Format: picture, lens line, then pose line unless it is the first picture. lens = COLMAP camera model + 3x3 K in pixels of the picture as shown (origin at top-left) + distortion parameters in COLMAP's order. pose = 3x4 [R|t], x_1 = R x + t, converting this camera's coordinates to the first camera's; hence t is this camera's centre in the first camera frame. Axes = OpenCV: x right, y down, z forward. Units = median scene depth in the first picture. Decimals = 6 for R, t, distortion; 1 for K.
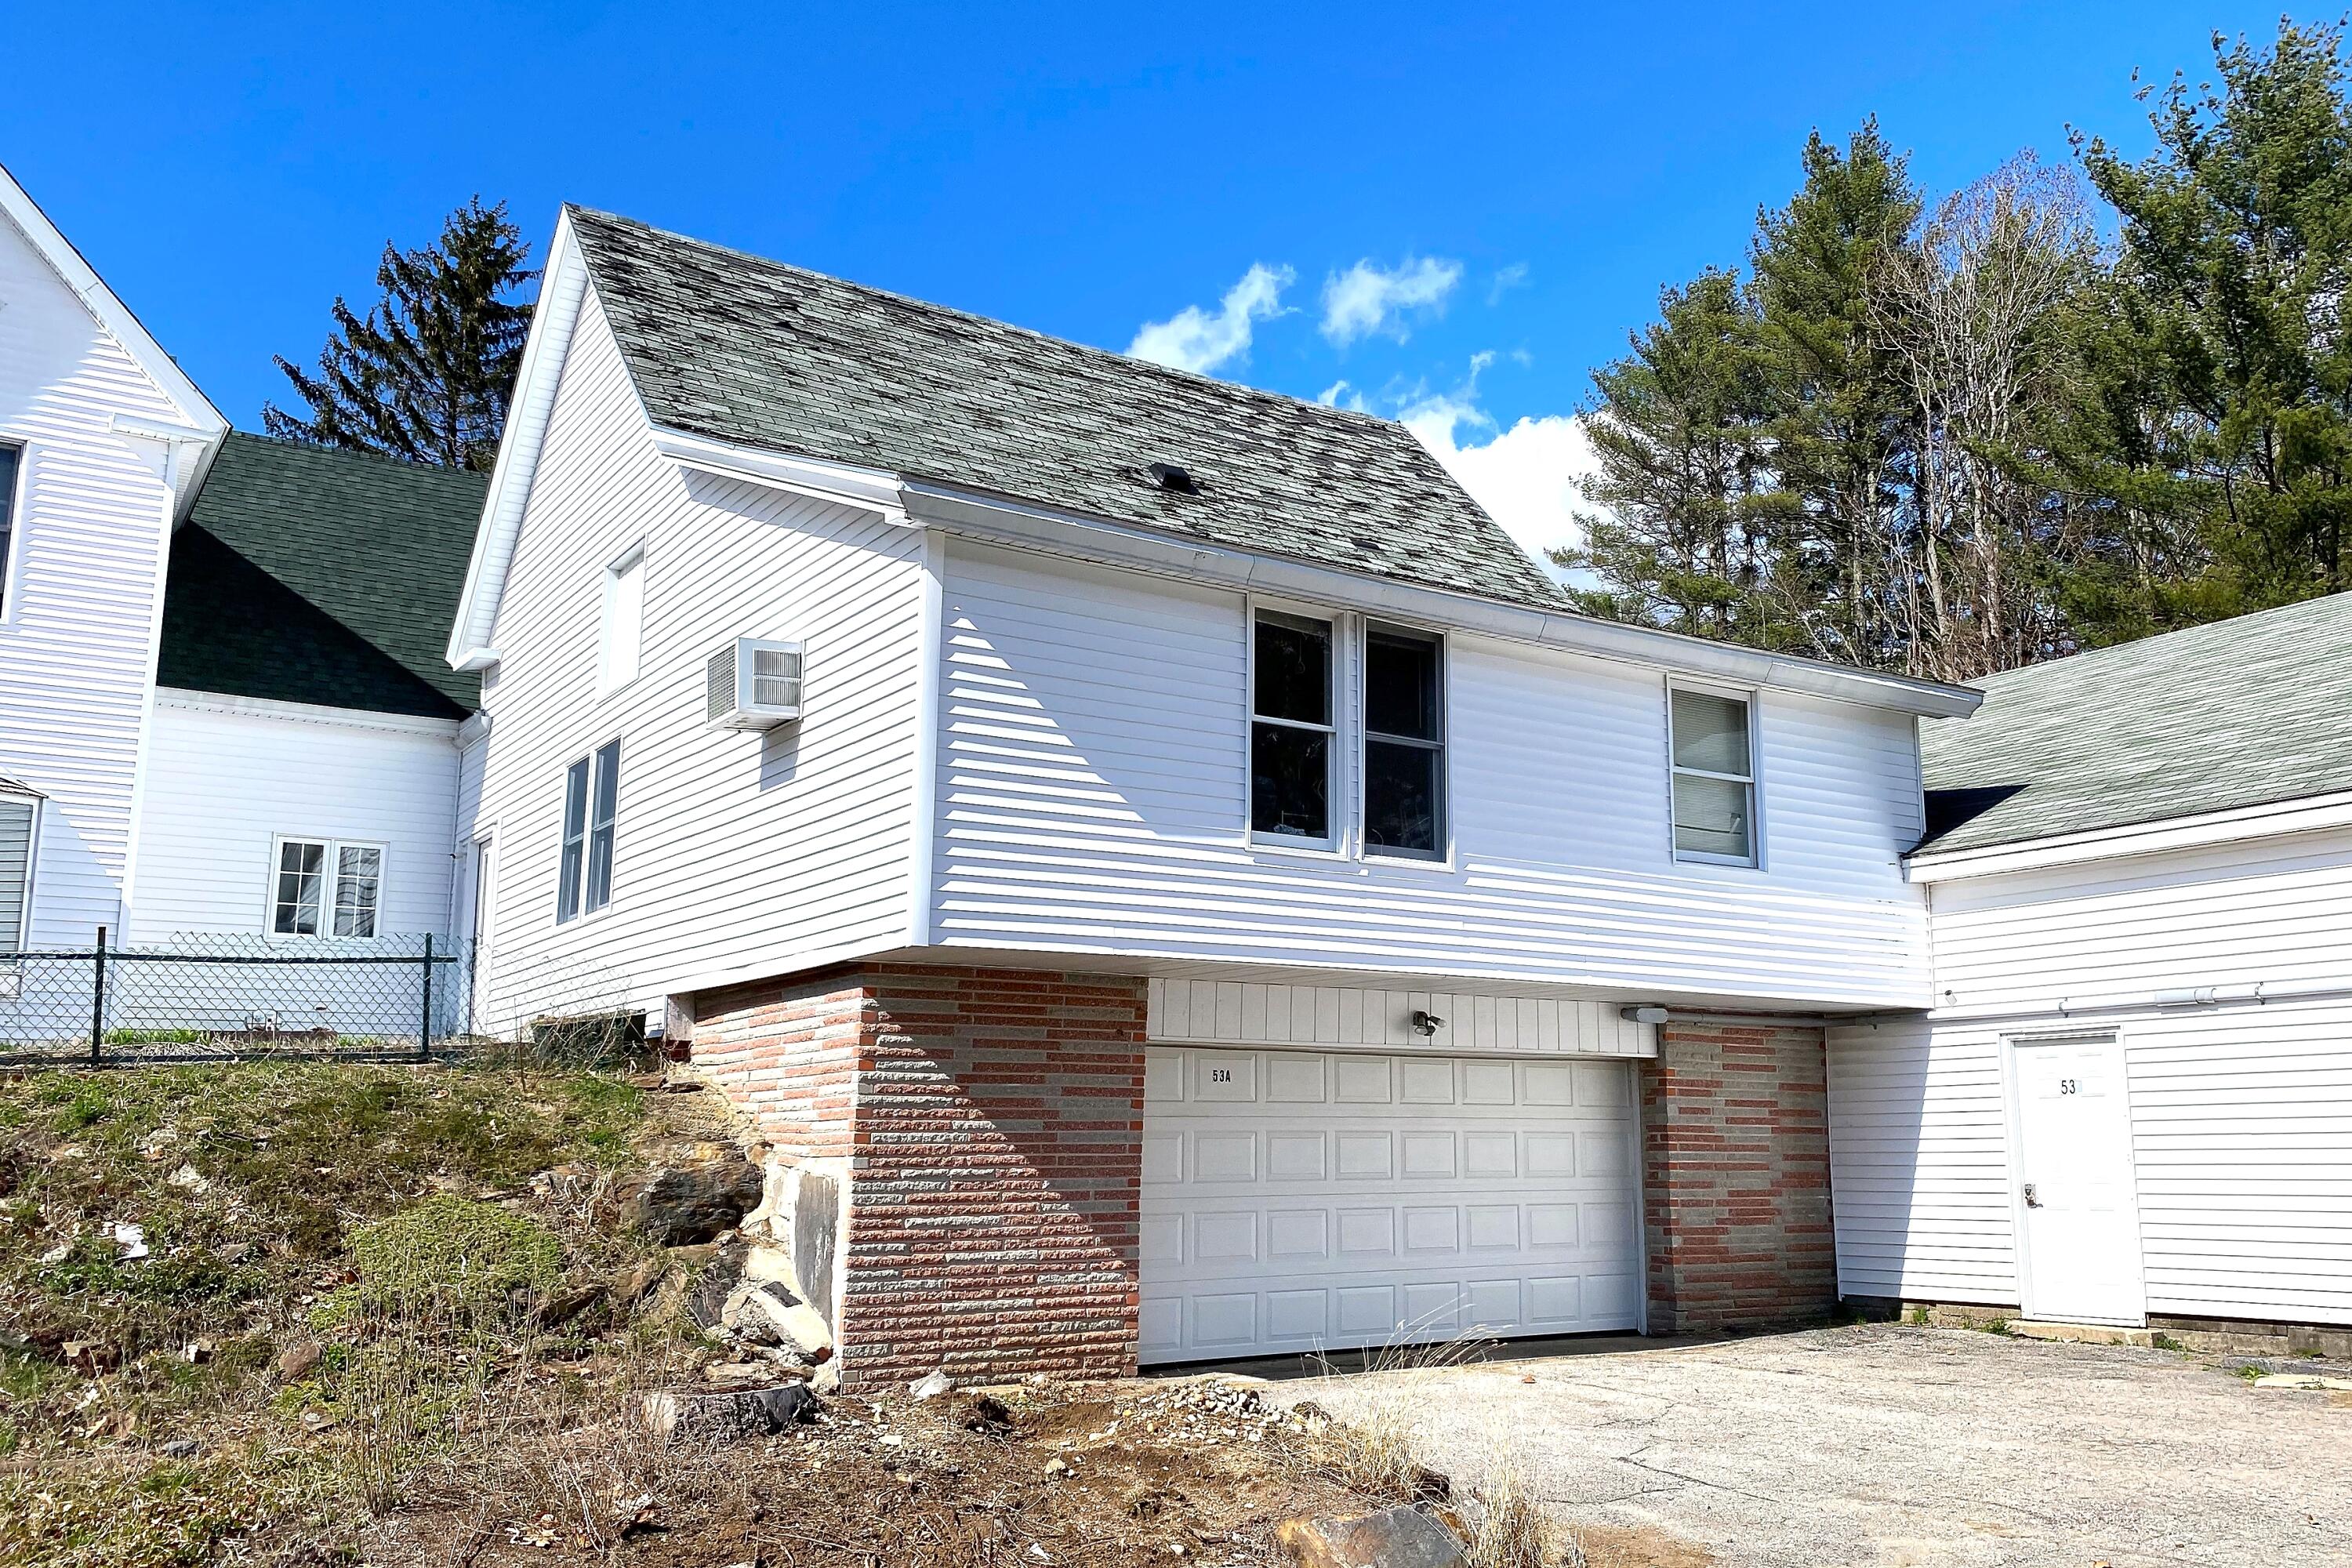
lens RADIAL K [[2273.4, 0, 1176.0], [0, 2273.4, 784.0], [0, 0, 1]] dist [0.231726, -0.228028]
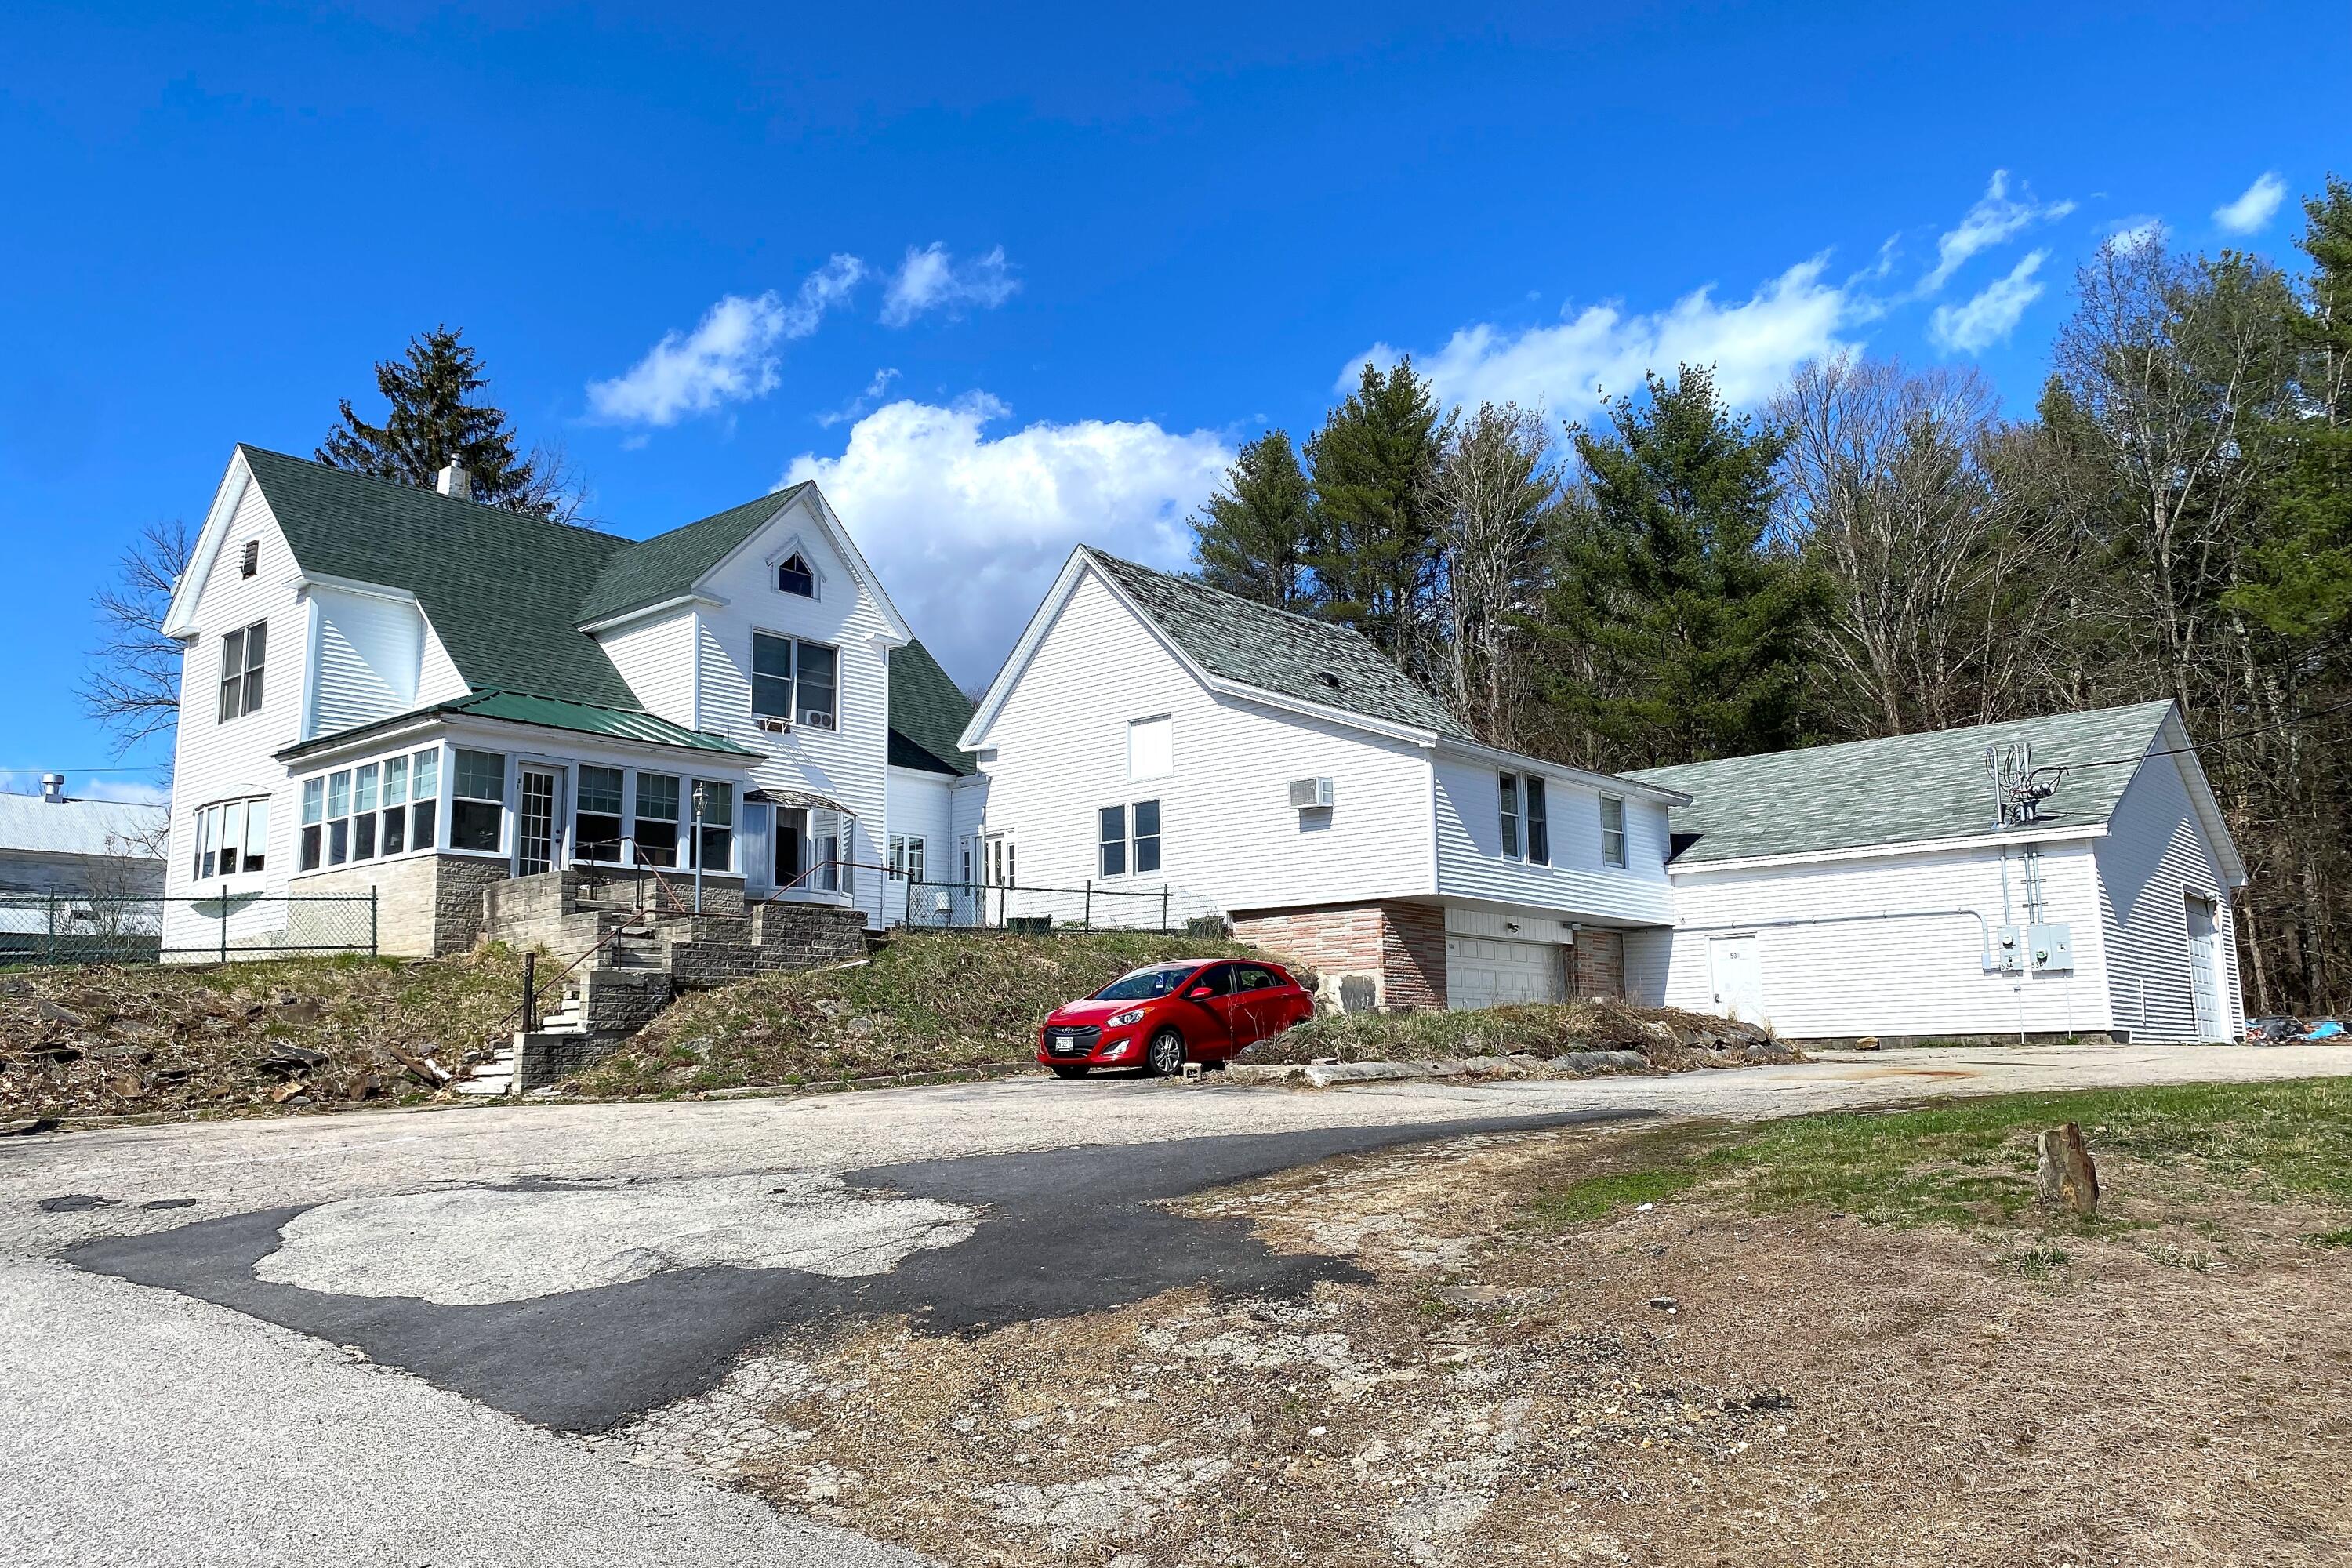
lens RADIAL K [[1761.4, 0, 1178.4], [0, 1761.4, 824.8], [0, 0, 1]] dist [0.195590, -0.002449]
pose [[0.975125, 0.026252, 0.220095, -0.641669], [-0.033374, 0.999031, 0.028704, -0.049526], [-0.219128, -0.035336, 0.975056, -0.770711]]
